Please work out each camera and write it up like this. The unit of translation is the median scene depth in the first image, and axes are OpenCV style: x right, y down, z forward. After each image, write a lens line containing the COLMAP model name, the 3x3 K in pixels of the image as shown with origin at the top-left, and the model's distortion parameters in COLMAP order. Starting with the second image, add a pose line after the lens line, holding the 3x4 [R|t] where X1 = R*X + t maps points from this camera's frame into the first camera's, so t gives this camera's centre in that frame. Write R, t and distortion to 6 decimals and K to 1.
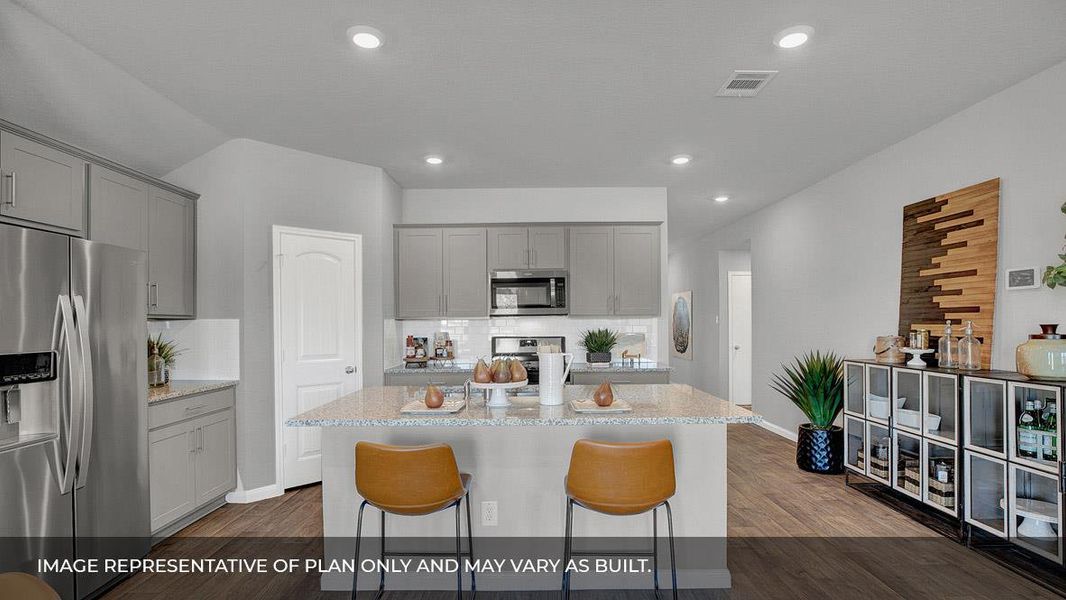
lens RADIAL K [[467.8, 0, 546.6], [0, 467.8, 324.2], [0, 0, 1]] dist [-0.001537, 0.000002]
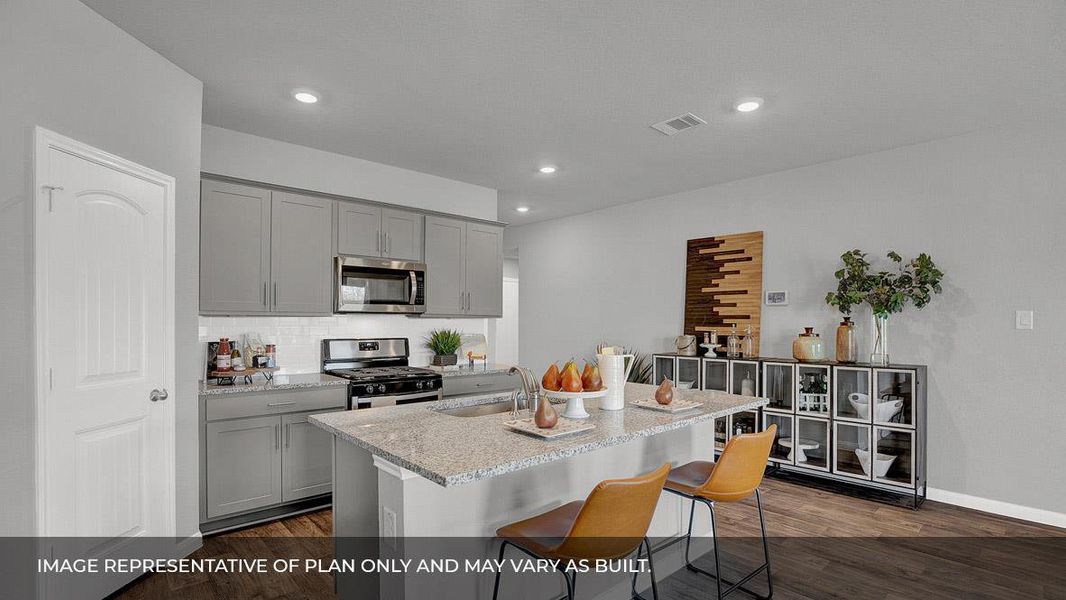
lens RADIAL K [[467.8, 0, 546.6], [0, 467.8, 324.2], [0, 0, 1]] dist [-0.001537, 0.000002]
pose [[0.772884, 0.009698, 0.634473, -0.433349], [-0.008826, 0.999951, -0.004534, 0.003087], [-0.634486, -0.002096, 0.772932, 0.214556]]
